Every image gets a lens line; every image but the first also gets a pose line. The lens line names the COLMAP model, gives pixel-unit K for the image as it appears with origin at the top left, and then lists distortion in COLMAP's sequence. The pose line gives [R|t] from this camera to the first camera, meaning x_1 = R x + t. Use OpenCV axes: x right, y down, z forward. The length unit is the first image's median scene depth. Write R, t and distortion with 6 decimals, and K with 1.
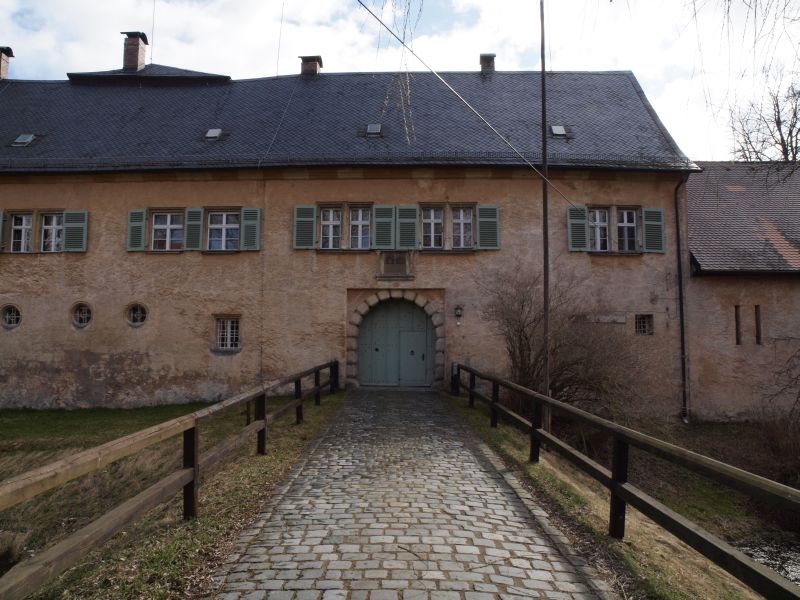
lens RADIAL K [[572.2, 0, 402.9], [0, 572.2, 304.0], [0, 0, 1]] dist [-0.129295, 0.108919]
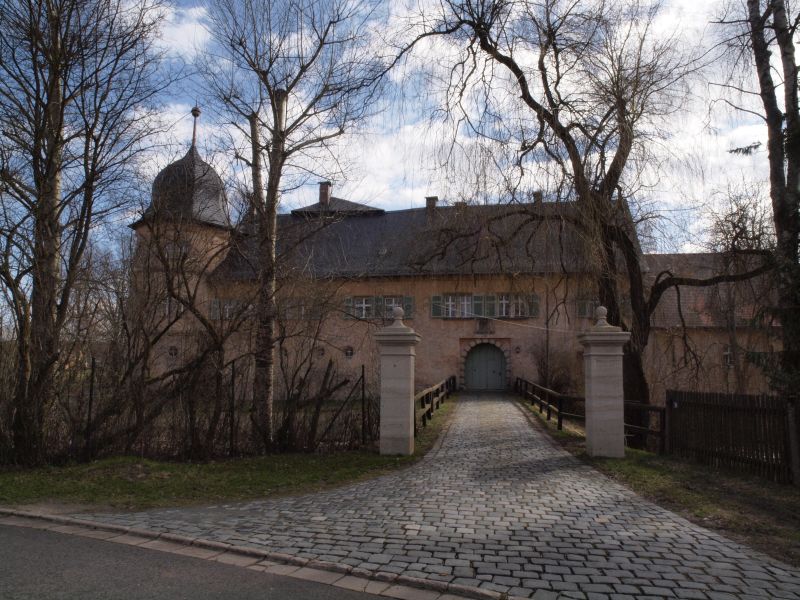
lens RADIAL K [[572.2, 0, 393.9], [0, 572.2, 296.7], [0, 0, 1]] dist [-0.129295, 0.108919]
pose [[0.987117, -0.014151, -0.159372, -0.007336], [0.006638, 0.998846, -0.047573, -0.075537], [0.159862, 0.045902, 0.986072, -0.923060]]
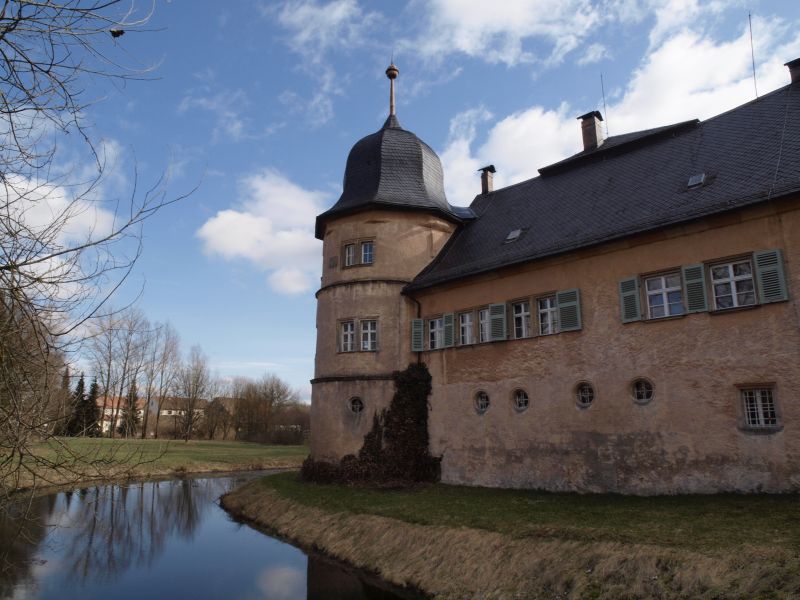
lens RADIAL K [[572.2, 0, 390.9], [0, 572.2, 300.6], [0, 0, 1]] dist [-0.129295, 0.108919]
pose [[0.693752, -0.159771, -0.702269, -0.095967], [0.055735, 0.984069, -0.168823, 0.005550], [0.718054, 0.077981, 0.691605, 0.061644]]
